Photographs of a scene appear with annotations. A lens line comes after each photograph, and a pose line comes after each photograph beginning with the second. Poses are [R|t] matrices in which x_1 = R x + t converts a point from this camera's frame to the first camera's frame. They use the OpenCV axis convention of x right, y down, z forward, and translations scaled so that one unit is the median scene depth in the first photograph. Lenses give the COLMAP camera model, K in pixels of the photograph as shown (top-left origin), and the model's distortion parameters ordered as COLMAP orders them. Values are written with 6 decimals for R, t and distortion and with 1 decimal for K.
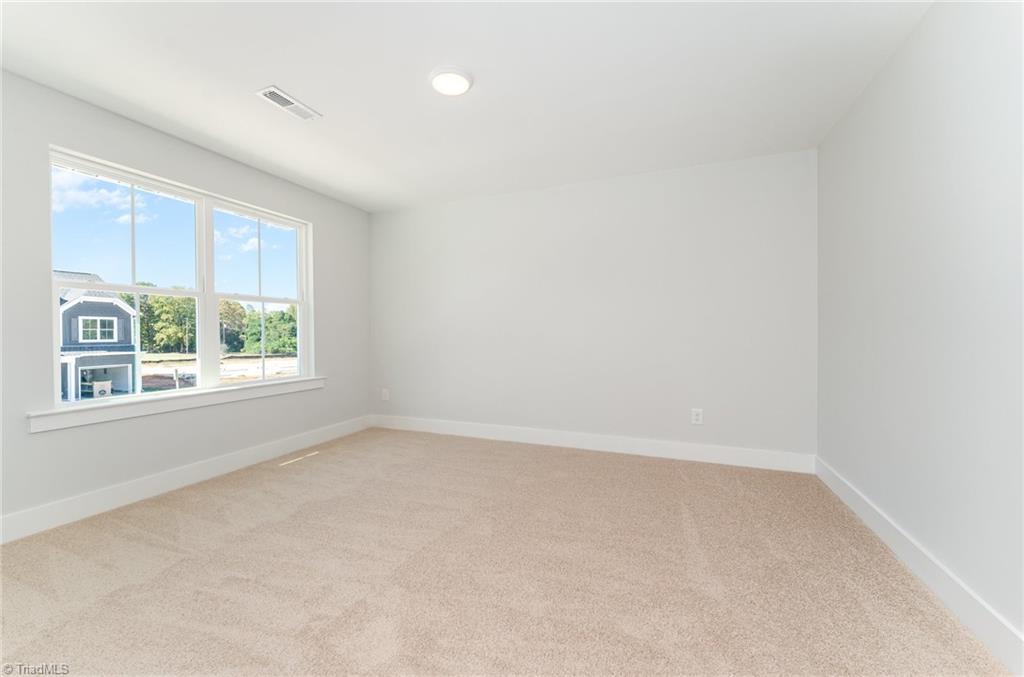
lens RADIAL K [[409.6, 0, 506.8], [0, 409.6, 337.4], [0, 0, 1]] dist [-0.003119, -0.000421]
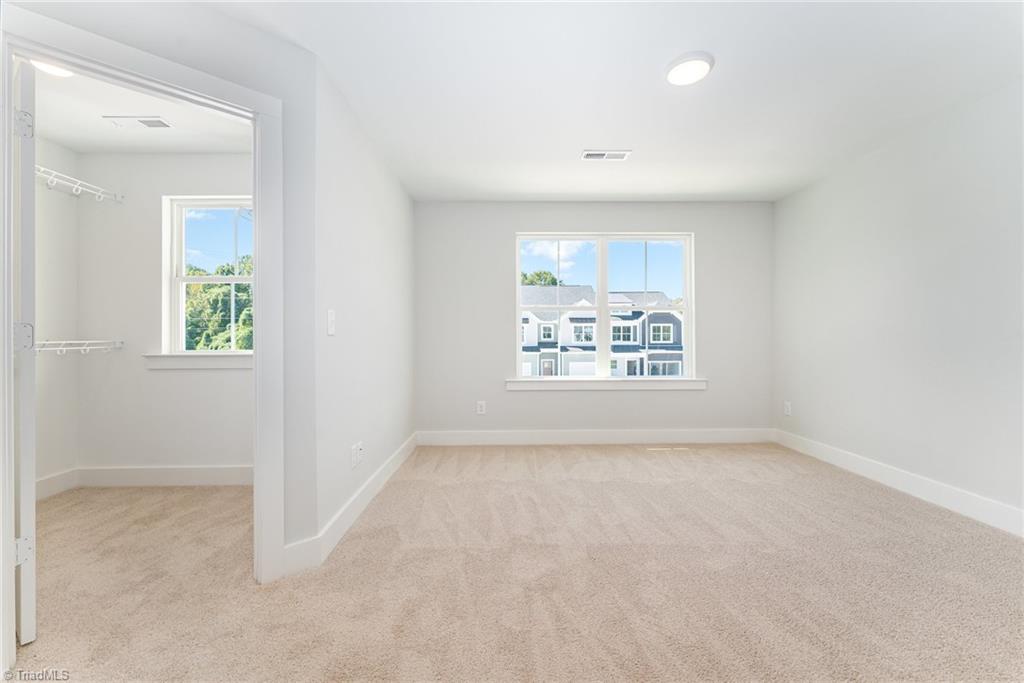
lens RADIAL K [[414.4, 0, 507.7], [0, 414.4, 338.1], [0, 0, 1]] dist [-0.005598, -0.001251]
pose [[0.403312, 0.003929, -0.915054, 0.259608], [-0.009524, 0.999955, 0.000096, -0.001914], [0.915013, 0.008676, 0.403331, 0.109734]]
